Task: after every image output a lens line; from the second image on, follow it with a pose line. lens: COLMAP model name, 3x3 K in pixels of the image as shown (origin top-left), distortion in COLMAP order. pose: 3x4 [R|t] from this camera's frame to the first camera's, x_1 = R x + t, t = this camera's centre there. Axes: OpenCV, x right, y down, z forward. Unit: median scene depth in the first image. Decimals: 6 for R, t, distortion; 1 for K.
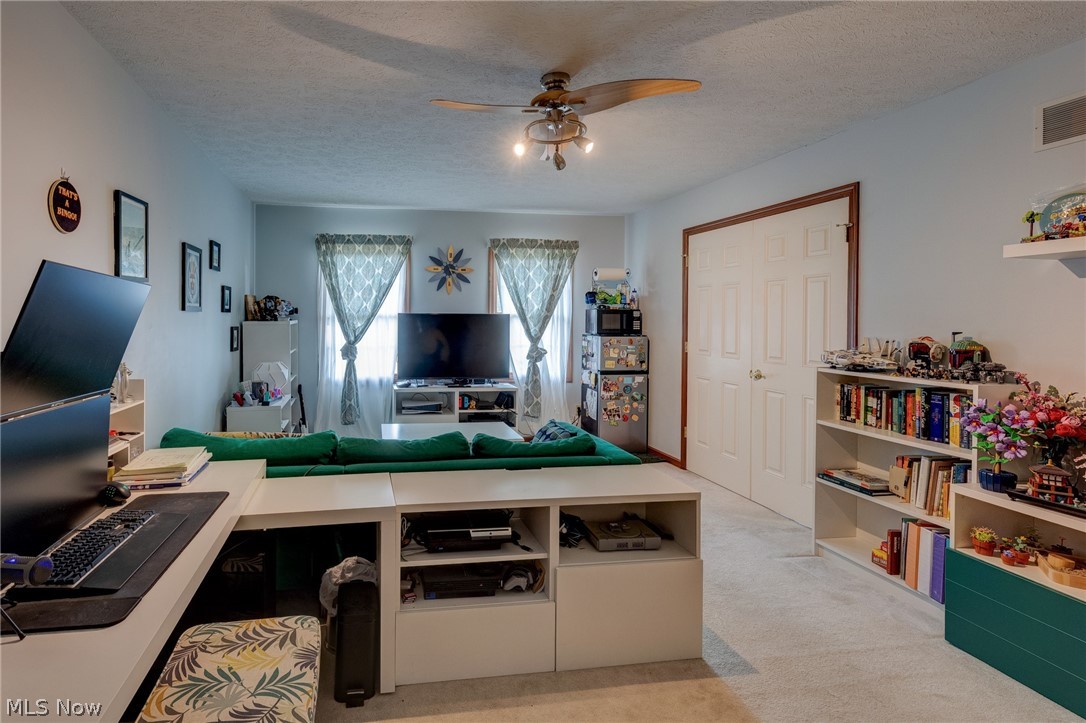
lens RADIAL K [[493.5, 0, 542.7], [0, 493.5, 319.9], [0, 0, 1]] dist [0.001987, -0.000087]
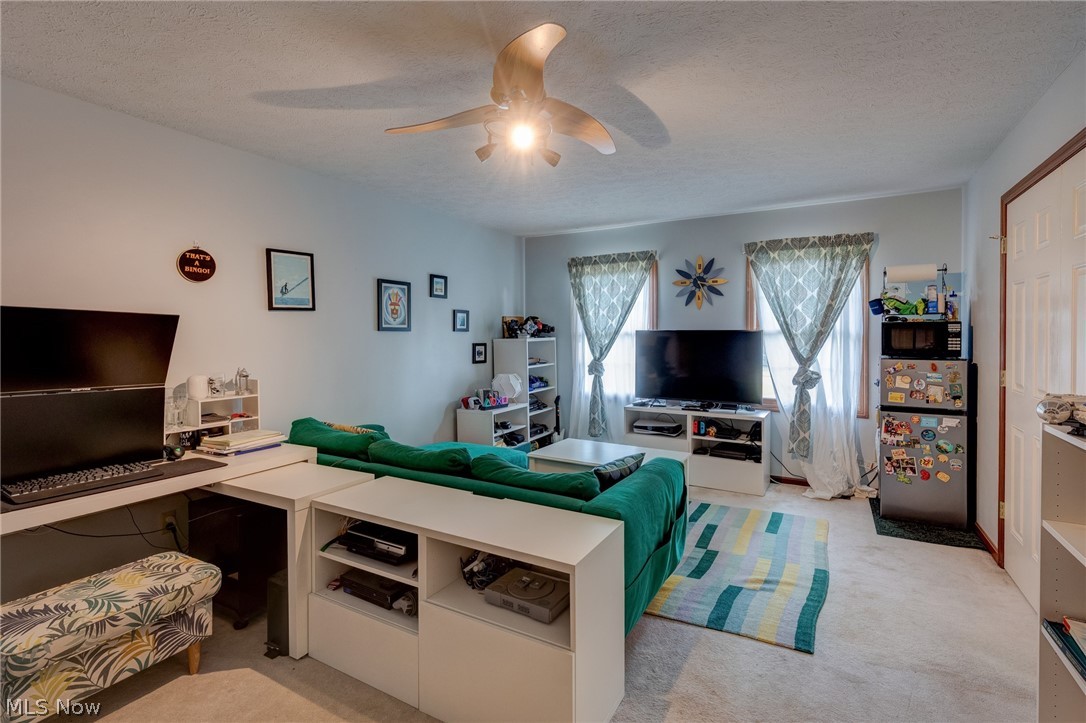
lens RADIAL K [[505.4, 0, 542.8], [0, 505.4, 339.8], [0, 0, 1]] dist [0.008049, 0.000347]
pose [[0.787594, 0.001040, -0.616194, 0.181366], [0.002455, 0.999985, 0.004825, -0.000142], [0.616190, -0.005313, 0.787580, 0.086374]]
